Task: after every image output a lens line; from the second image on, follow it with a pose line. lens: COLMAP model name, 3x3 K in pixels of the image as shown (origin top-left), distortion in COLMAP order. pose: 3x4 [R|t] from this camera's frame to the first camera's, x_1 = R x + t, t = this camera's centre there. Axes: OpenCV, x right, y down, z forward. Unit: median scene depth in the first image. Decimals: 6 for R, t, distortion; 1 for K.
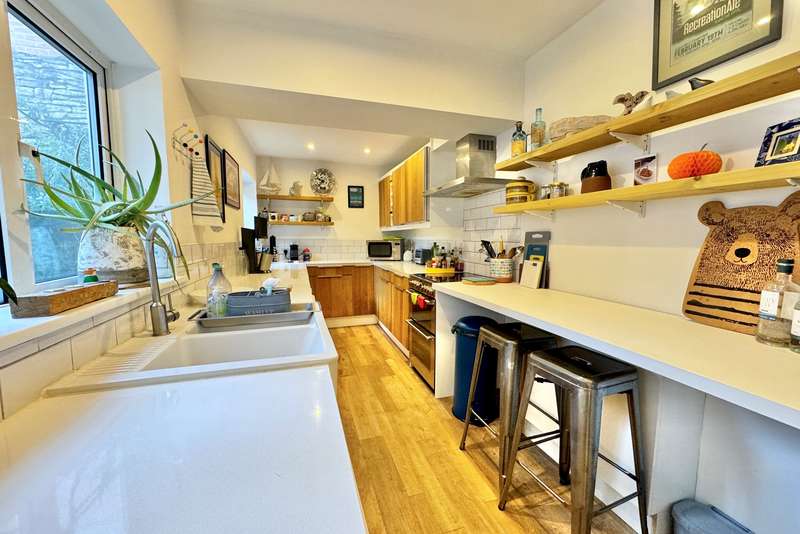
lens RADIAL K [[318.5, 0, 402.6], [0, 318.5, 265.4], [0, 0, 1]] dist [0.001546, 0.000288]
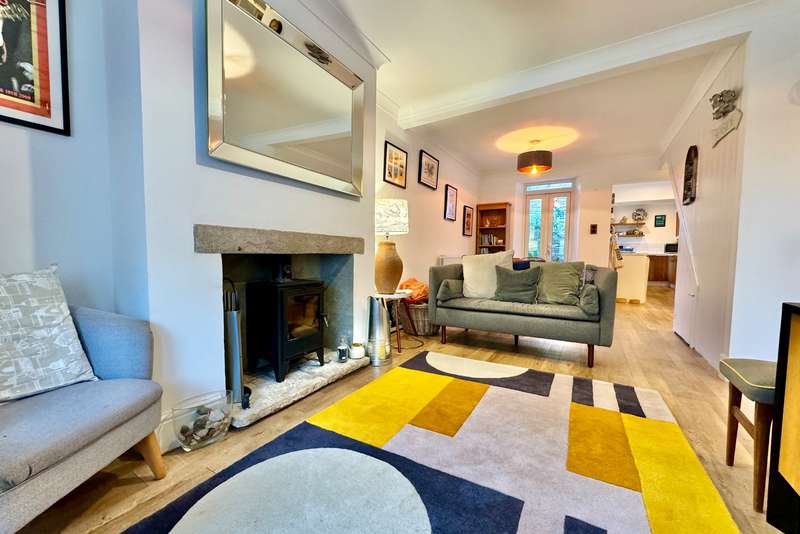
lens RADIAL K [[318.5, 0, 397.5], [0, 318.5, 271.5], [0, 0, 1]] dist [0.001546, 0.000288]
pose [[0.648061, 0.051807, -0.759825, 0.314677], [-0.079666, 0.996822, 0.000019, 0.219326], [0.757411, 0.060520, 0.650128, -1.476813]]
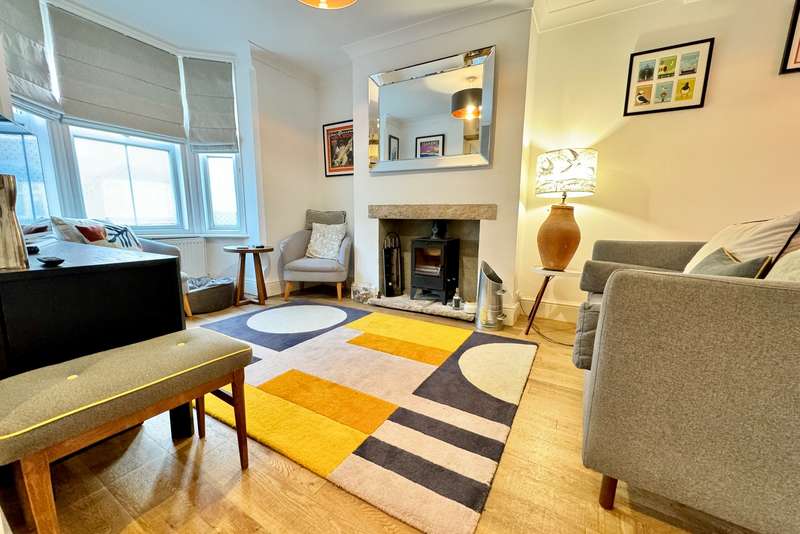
lens RADIAL K [[318.5, 0, 397.9], [0, 318.5, 260.6], [0, 0, 1]] dist [0.001546, 0.000288]
pose [[-0.752079, 0.086164, -0.653416, 0.358710], [-0.065264, 0.976808, 0.203926, 0.159511], [0.655834, 0.196013, -0.729014, -0.842426]]
